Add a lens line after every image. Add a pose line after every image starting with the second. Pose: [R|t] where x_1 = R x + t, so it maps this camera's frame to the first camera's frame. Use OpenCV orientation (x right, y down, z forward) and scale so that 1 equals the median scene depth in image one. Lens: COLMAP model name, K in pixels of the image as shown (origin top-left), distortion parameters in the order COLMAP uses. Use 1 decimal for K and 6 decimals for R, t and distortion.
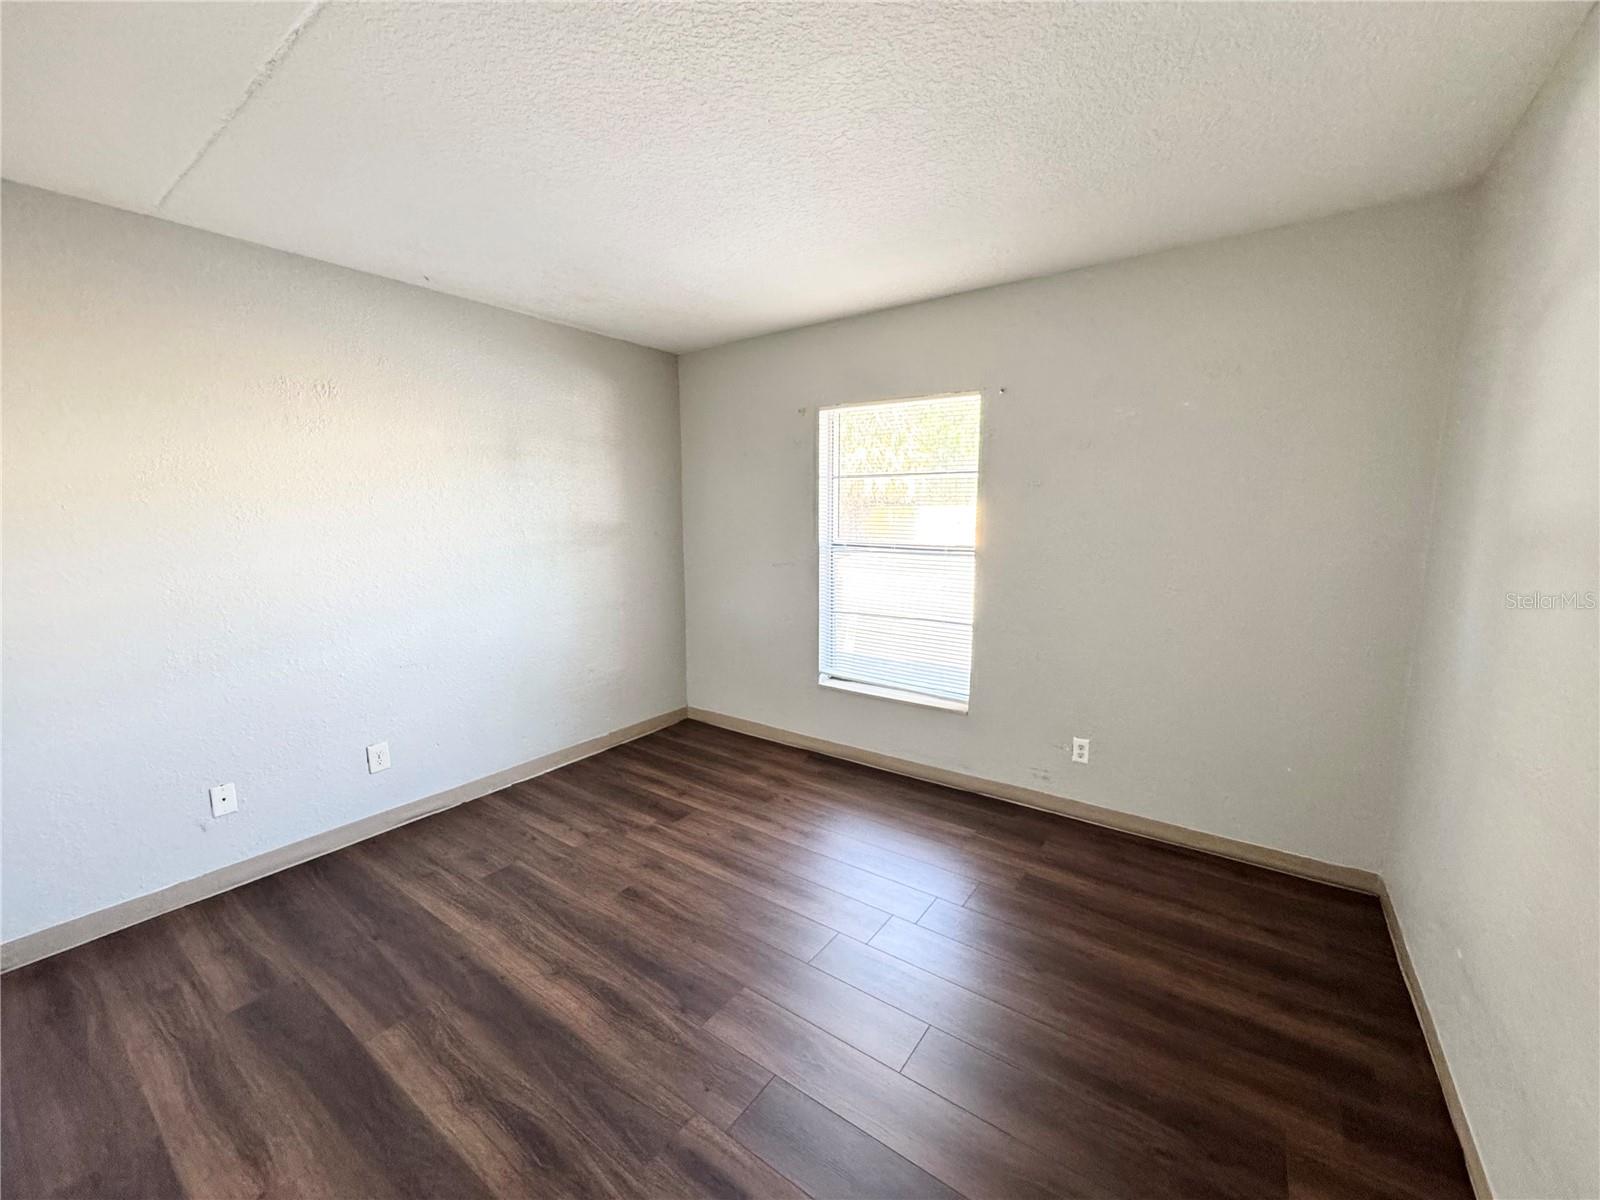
lens RADIAL K [[637.2, 0, 800.7], [0, 637.2, 596.1], [0, 0, 1]] dist [-0.003245, 0.000456]
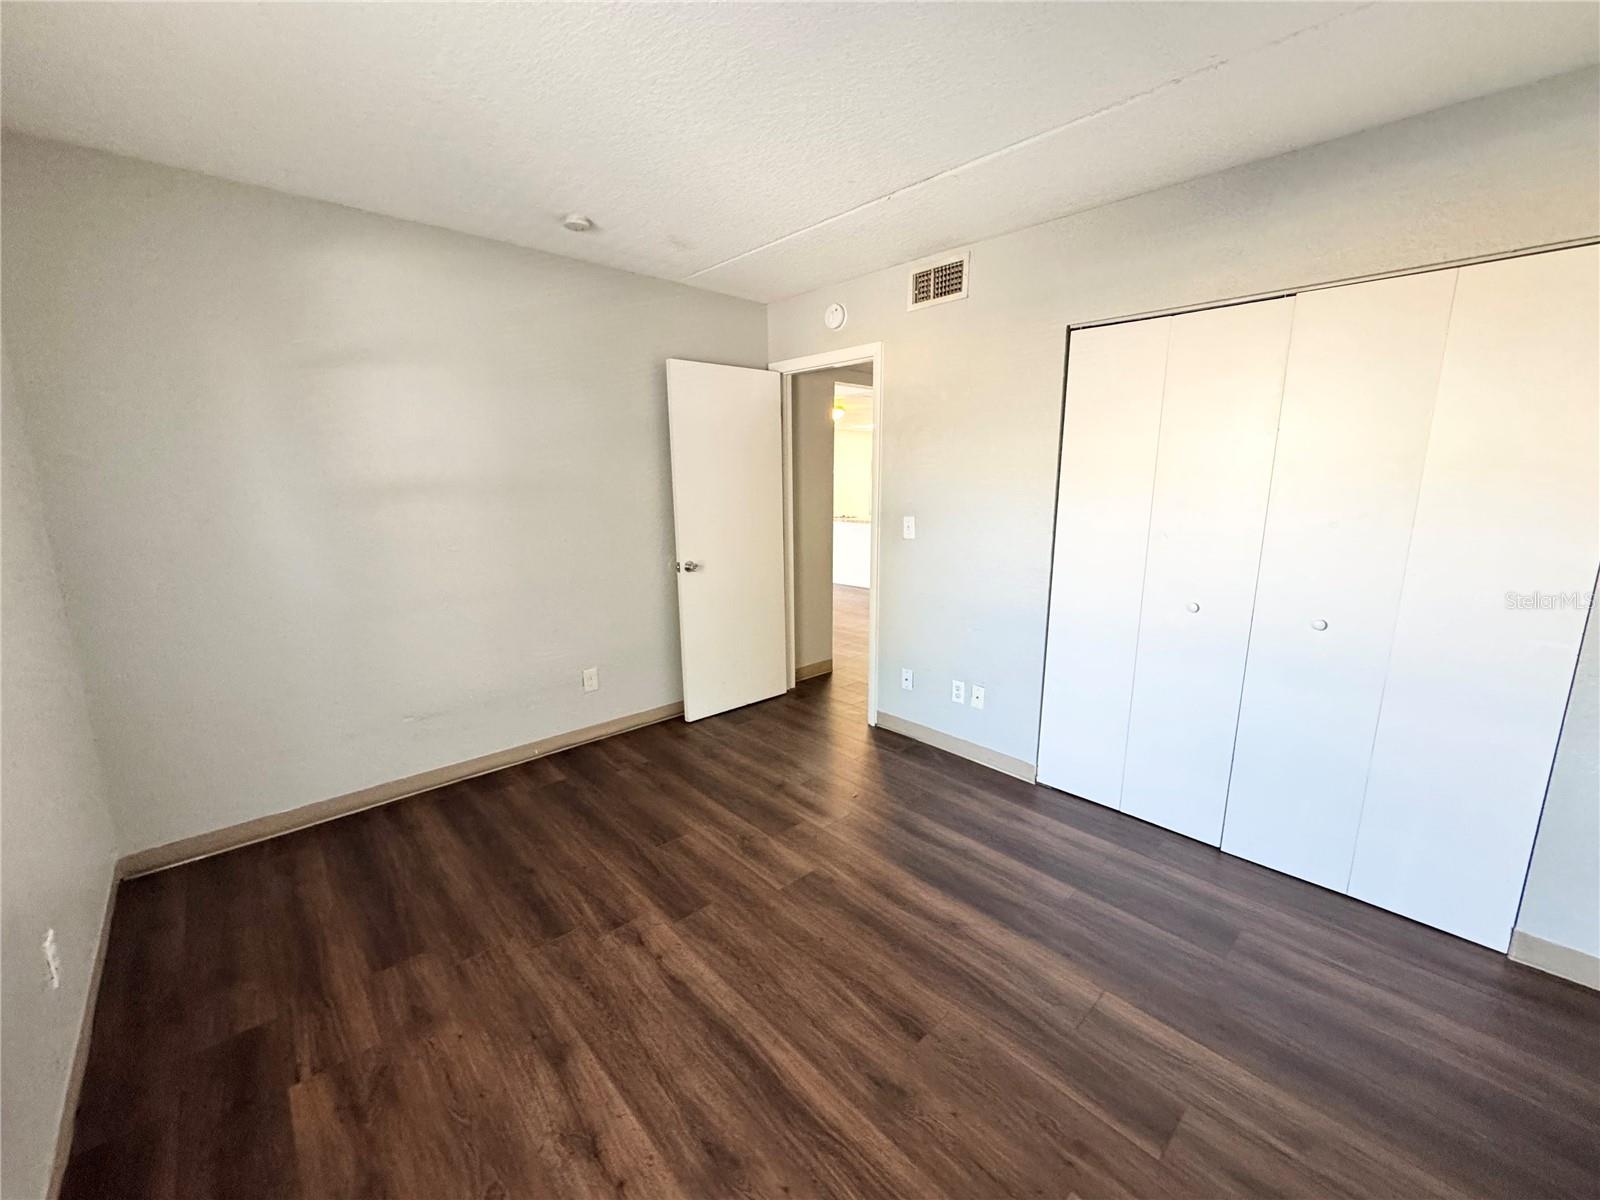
lens RADIAL K [[637.2, 0, 800.7], [0, 637.2, 596.1], [0, 0, 1]] dist [-0.003245, 0.000456]
pose [[-0.978671, -0.032528, 0.202844, -0.287598], [0.033271, 0.949255, 0.312743, -0.207841], [-0.202723, 0.312821, -0.927926, 1.589260]]
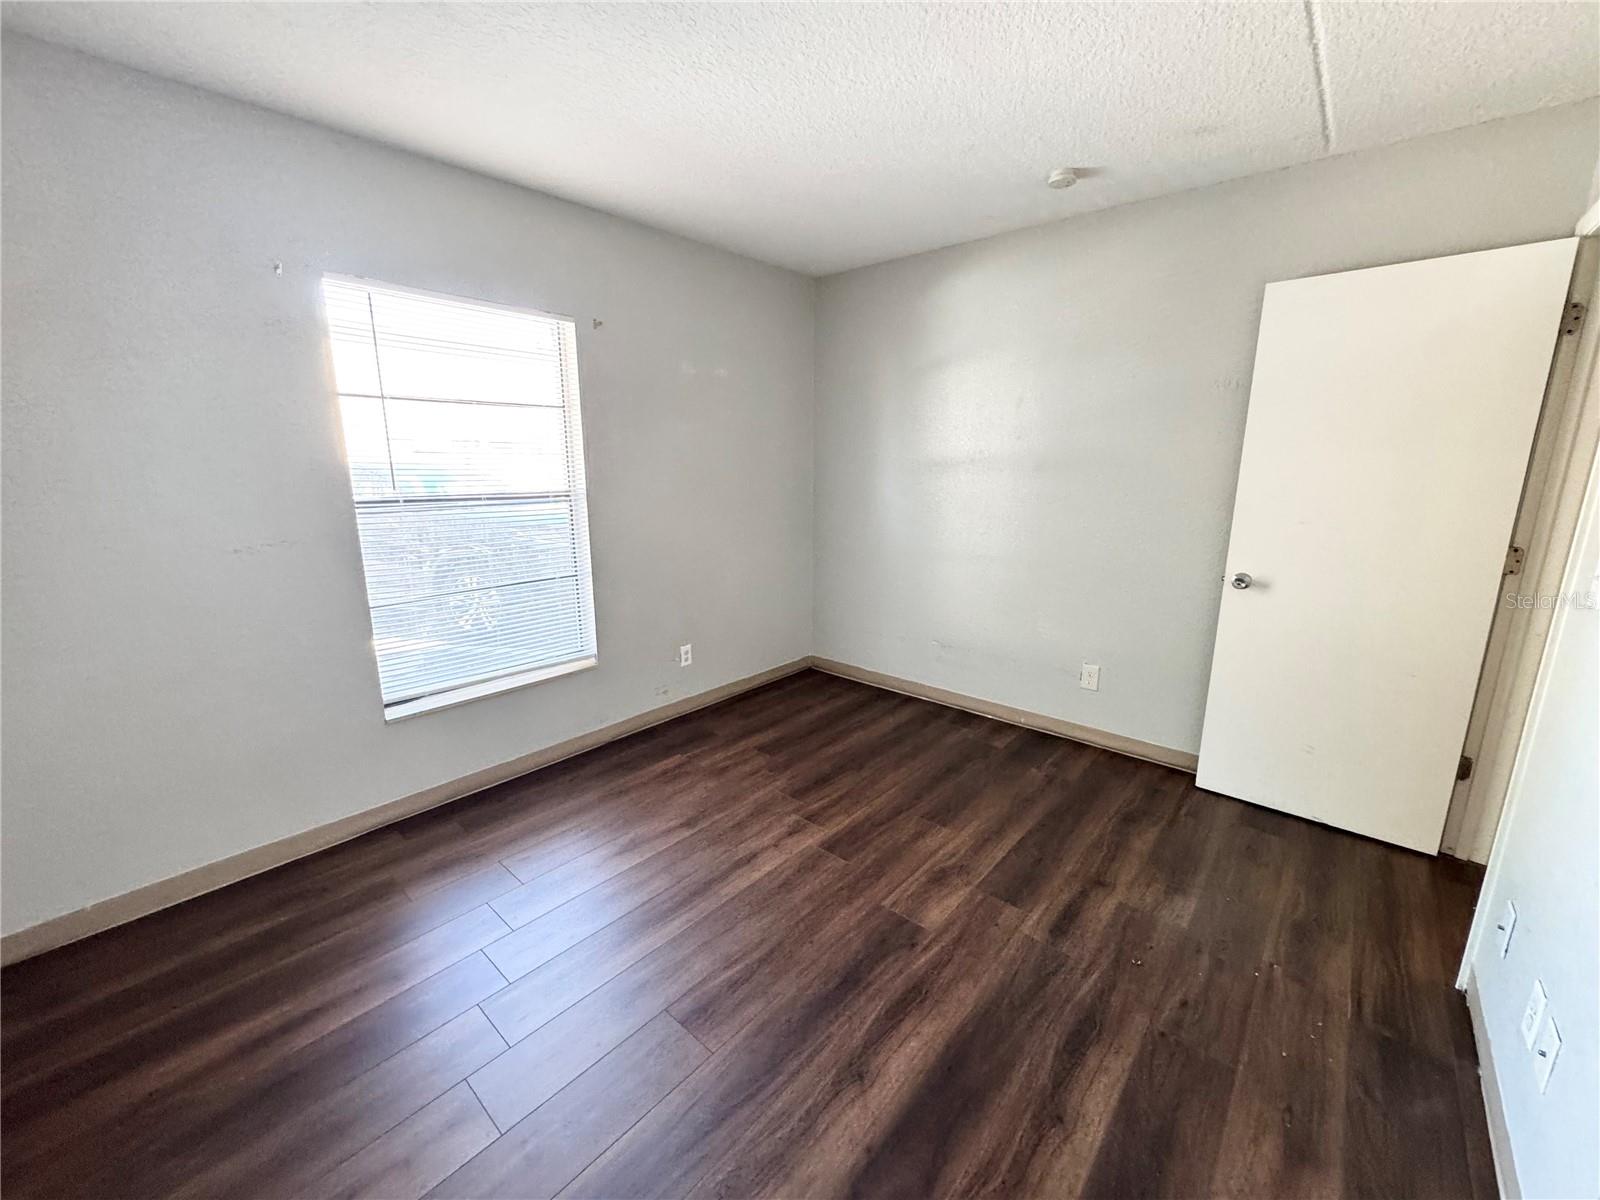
lens RADIAL K [[637.2, 0, 800.7], [0, 637.2, 596.1], [0, 0, 1]] dist [-0.003245, 0.000456]
pose [[0.104318, -0.209180, 0.972297, -0.858686], [0.133624, 0.971715, 0.194718, -0.088887], [-0.985526, 0.109610, 0.129318, 0.788204]]
